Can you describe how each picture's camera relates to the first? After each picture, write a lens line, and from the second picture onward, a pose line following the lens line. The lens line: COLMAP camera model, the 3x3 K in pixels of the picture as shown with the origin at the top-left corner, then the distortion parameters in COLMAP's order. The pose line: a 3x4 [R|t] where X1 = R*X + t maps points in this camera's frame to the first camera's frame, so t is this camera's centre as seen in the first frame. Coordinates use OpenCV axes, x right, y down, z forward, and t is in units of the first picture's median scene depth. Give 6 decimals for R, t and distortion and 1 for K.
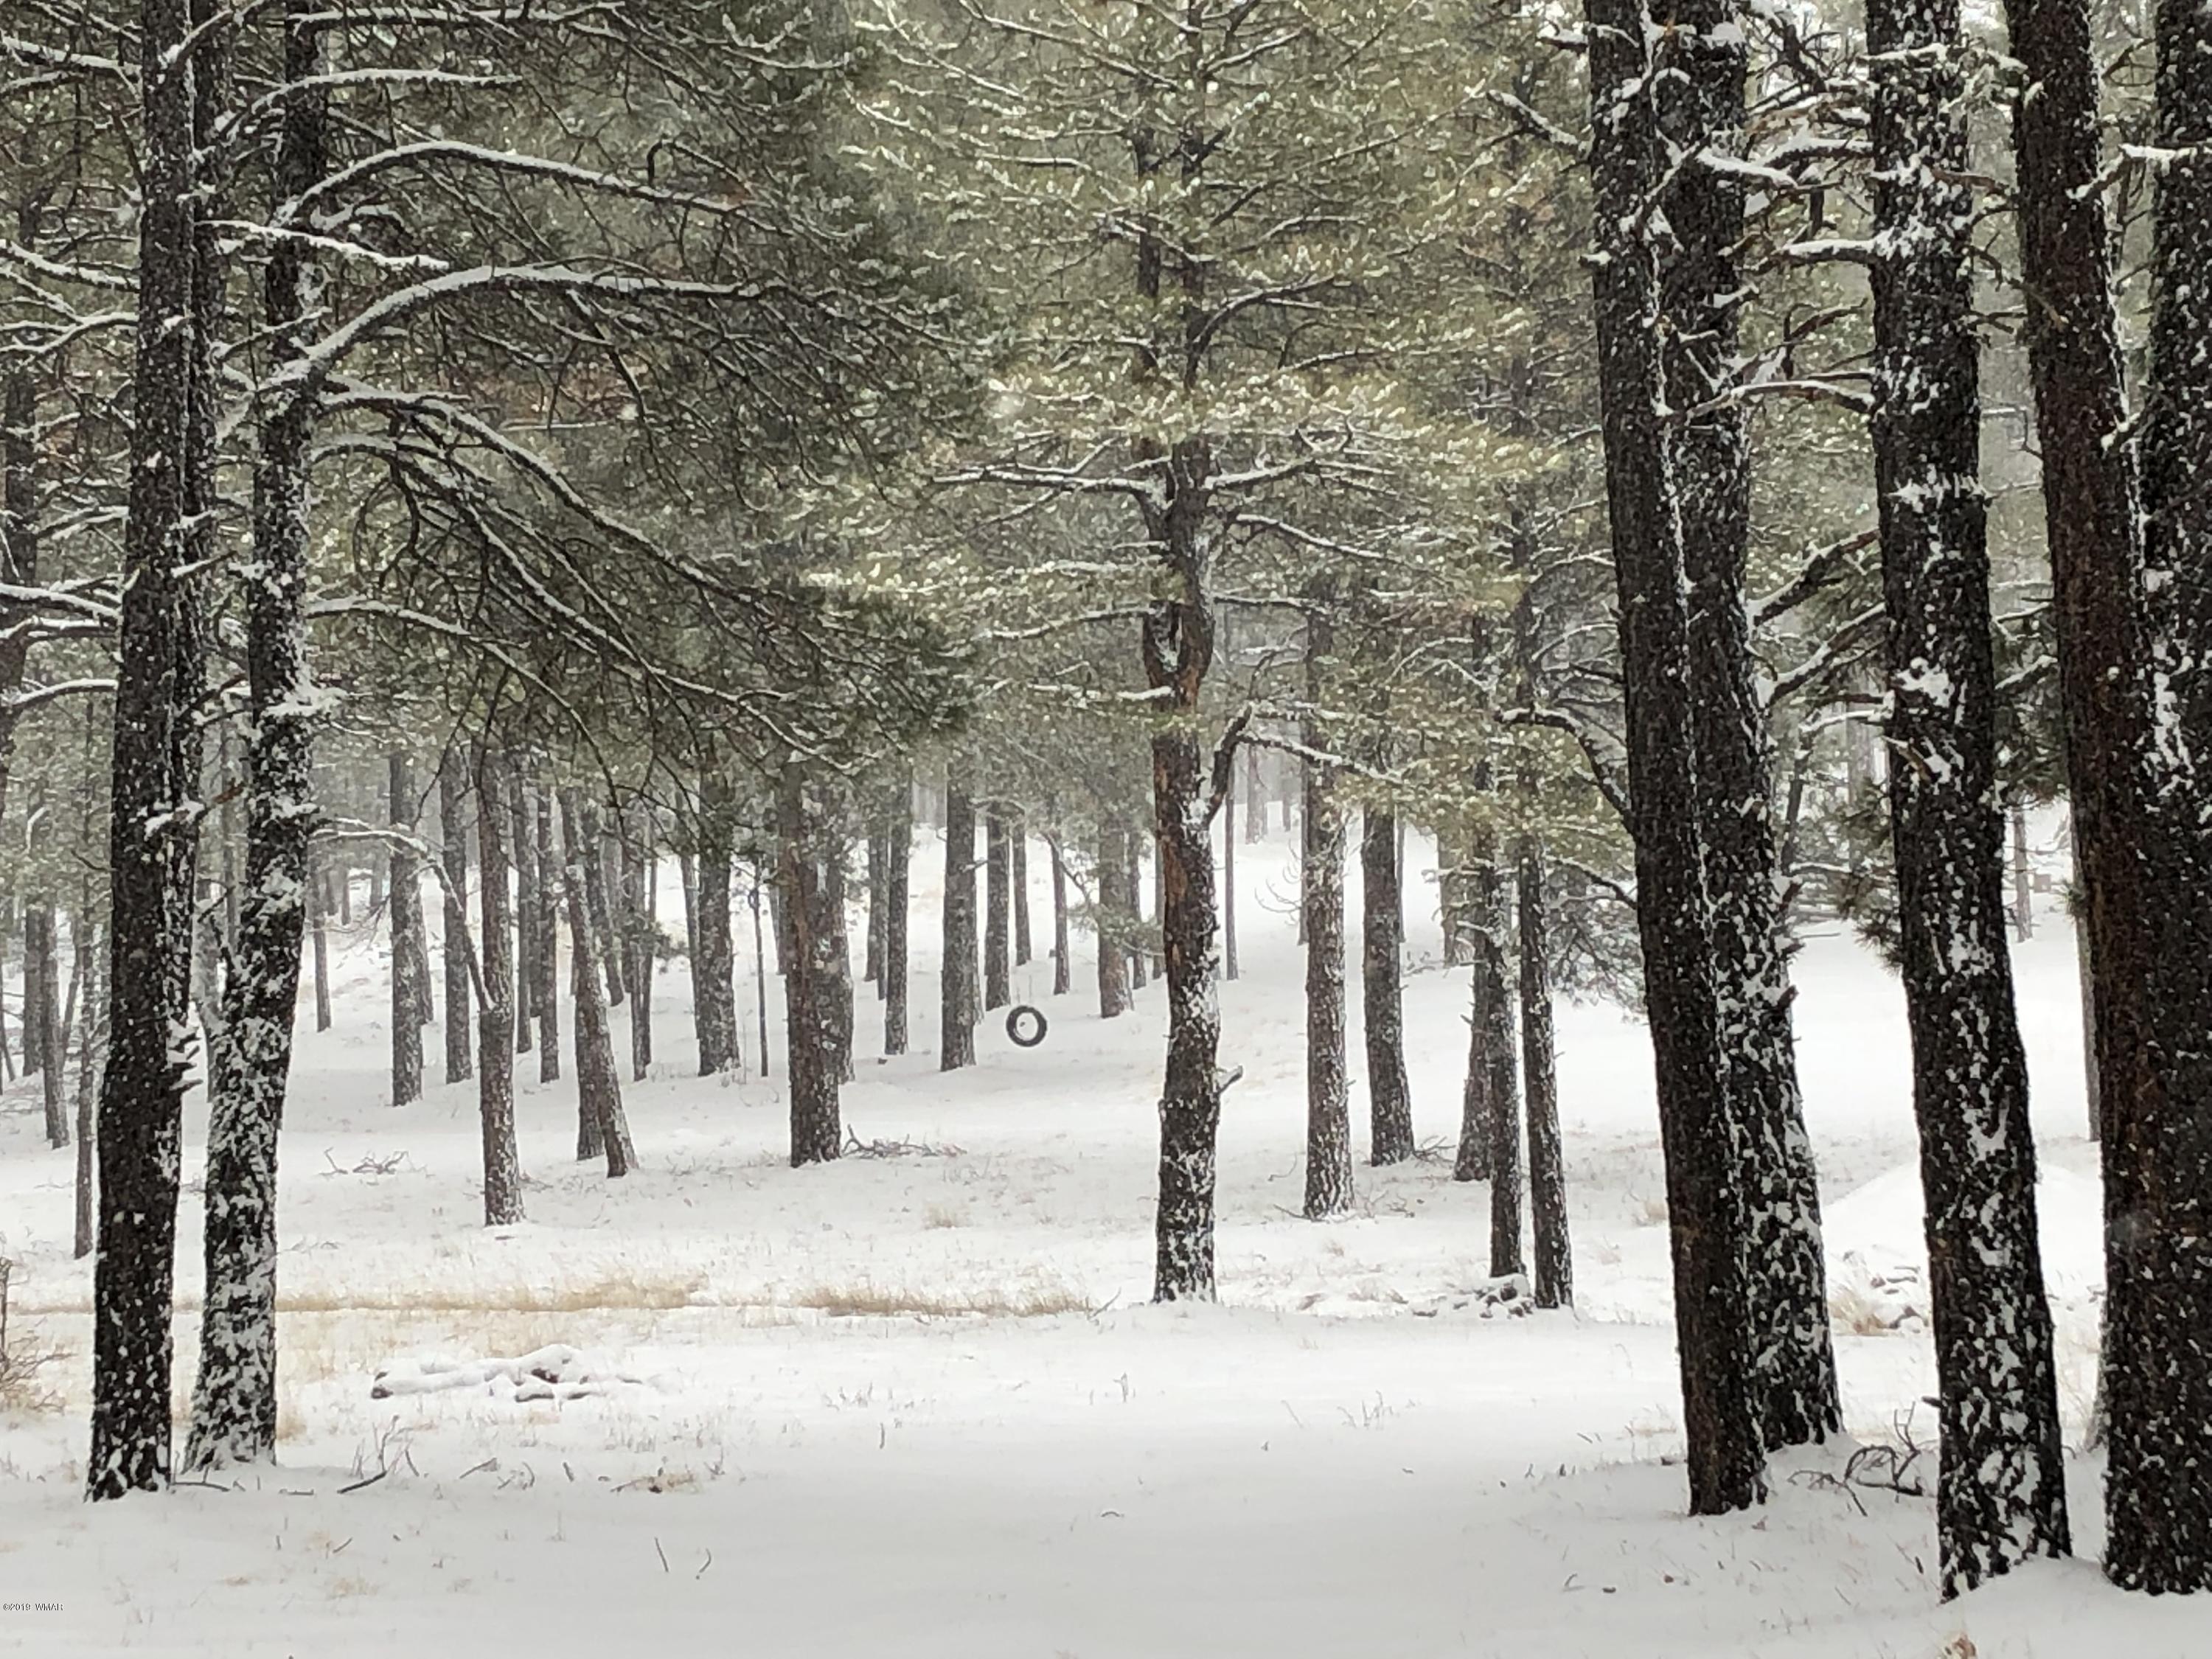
lens RADIAL K [[5163.9, 0, 1008.5], [0, 5163.9, 848.2], [0, 0, 1]] dist [0.192255, 0.000000]
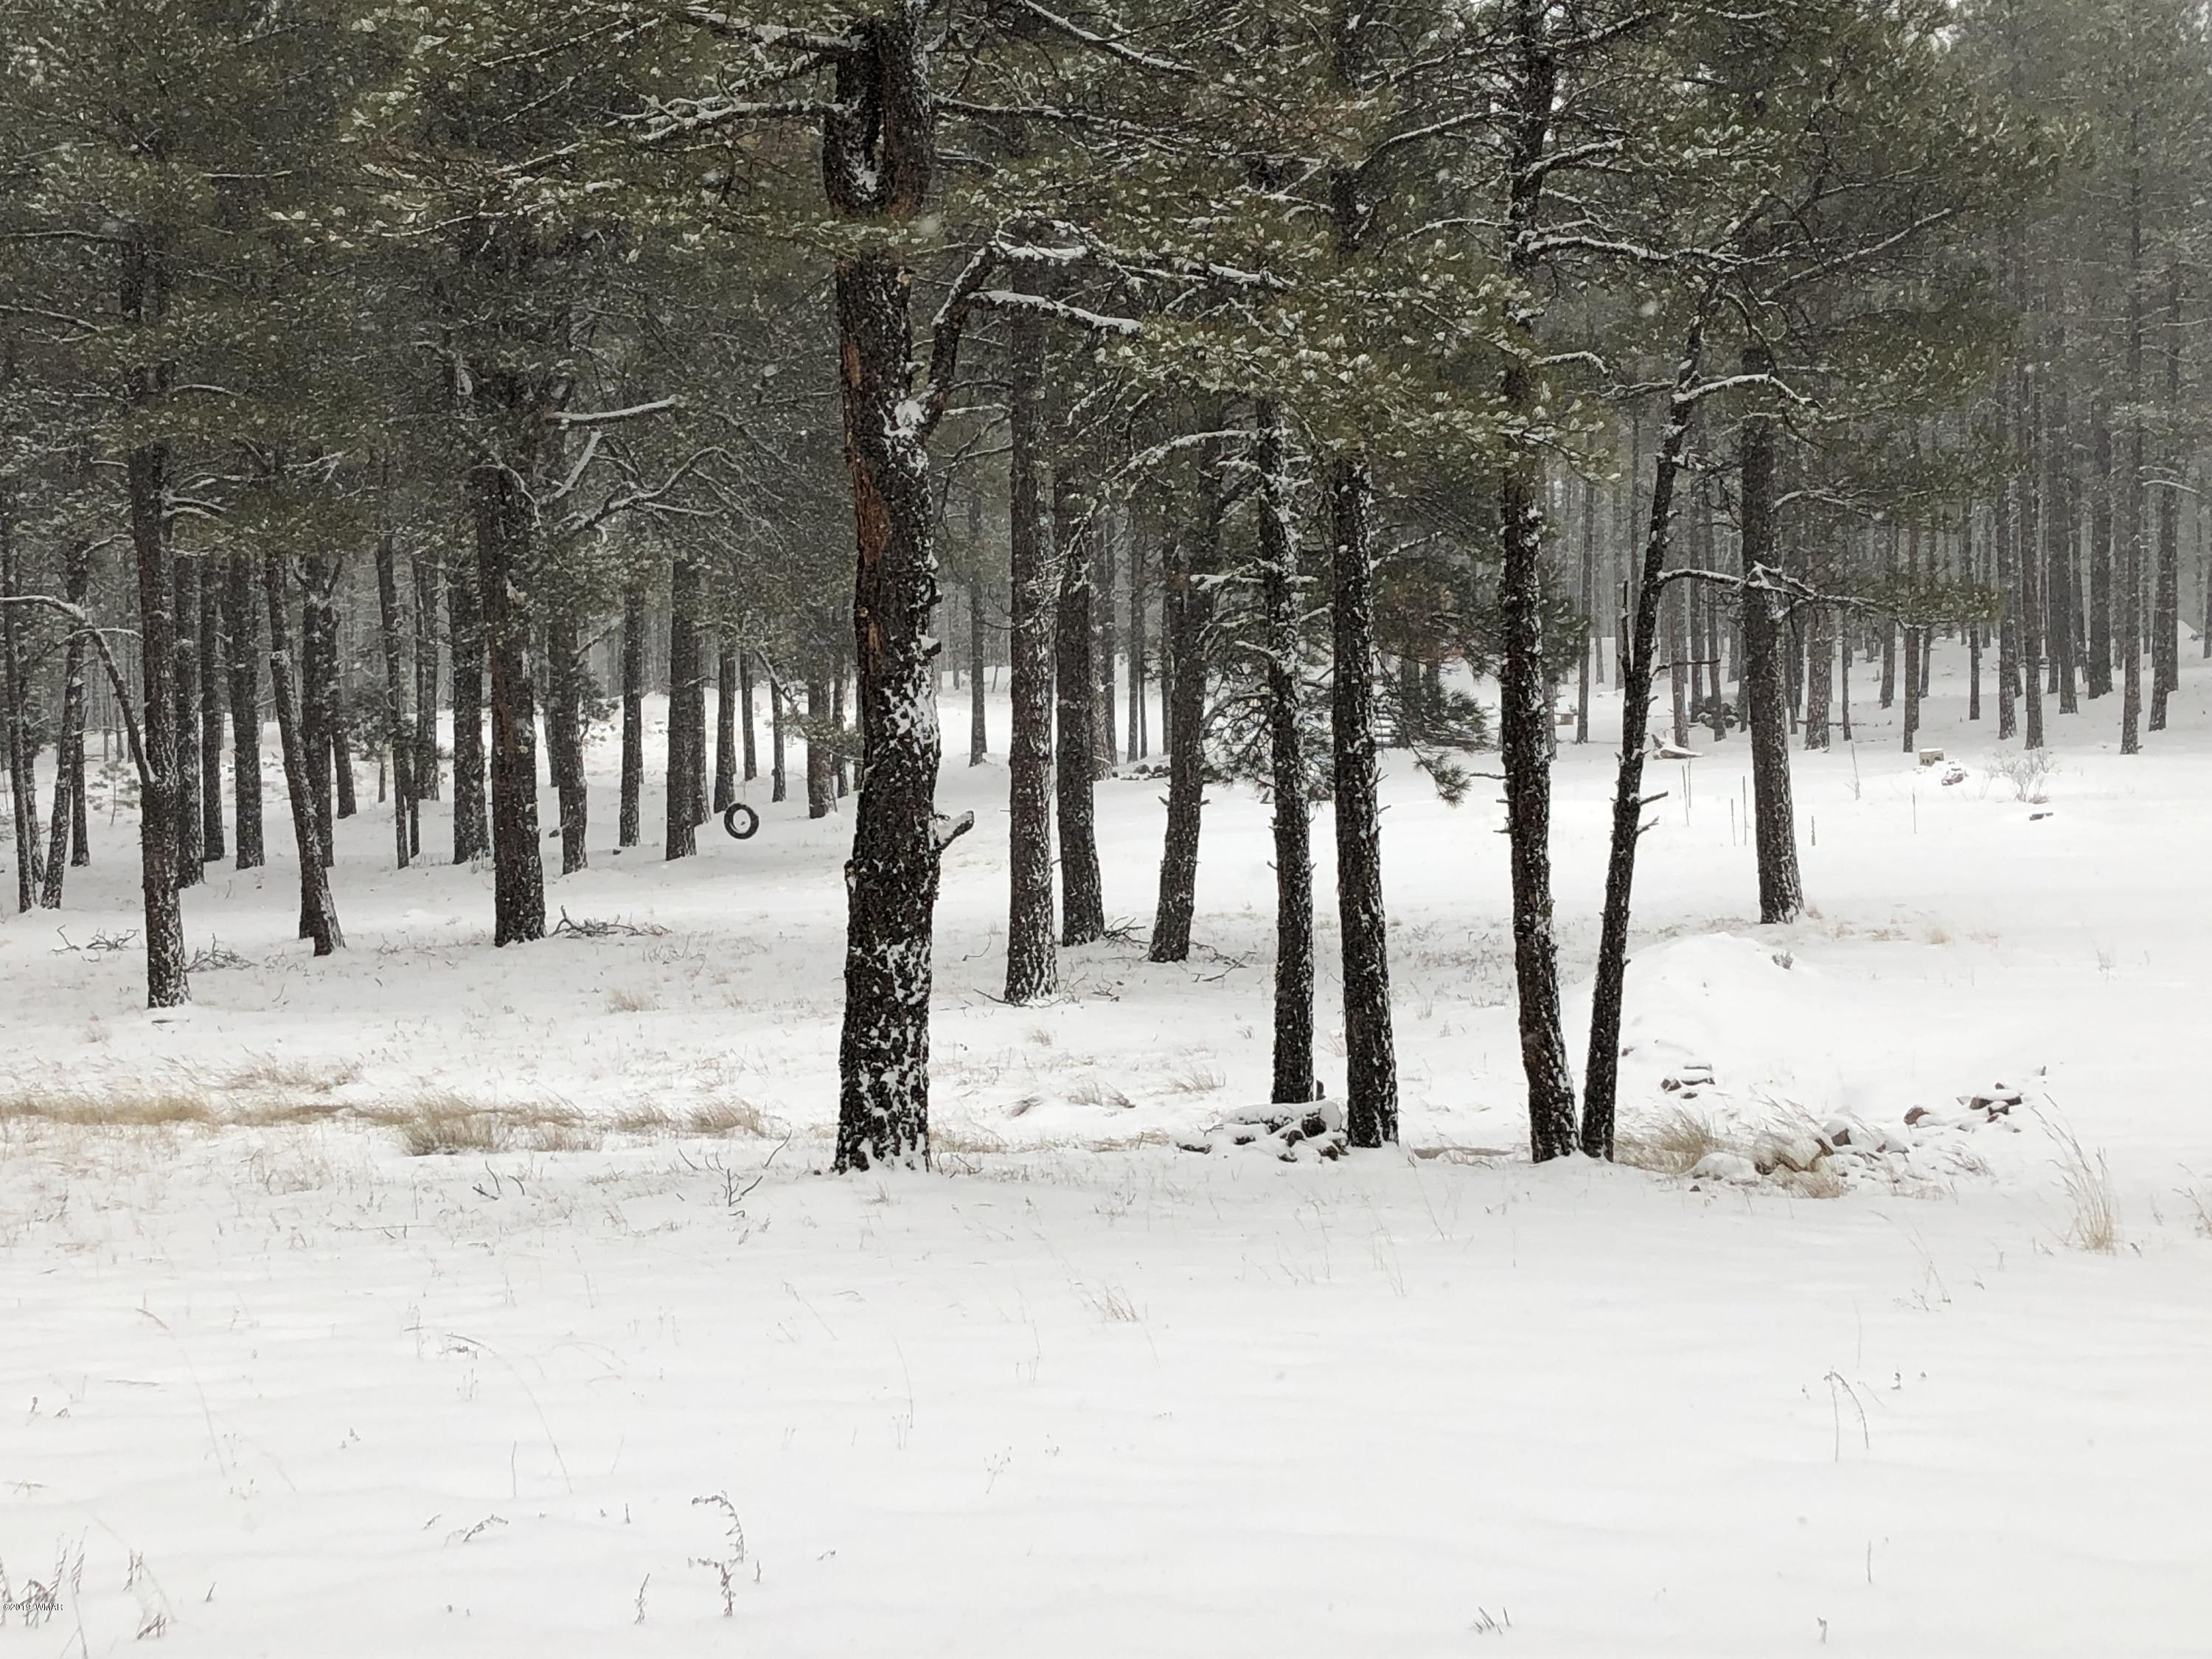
lens RADIAL K [[3281.8, 0, 1099.4], [0, 3281.8, 826.0], [0, 0, 1]] dist [0.121297, 0.000000]
pose [[0.994815, 0.005630, 0.101541, 0.016510], [-0.008450, 0.999590, 0.027363, 0.028627], [-0.101345, -0.028079, 0.994455, 0.512571]]
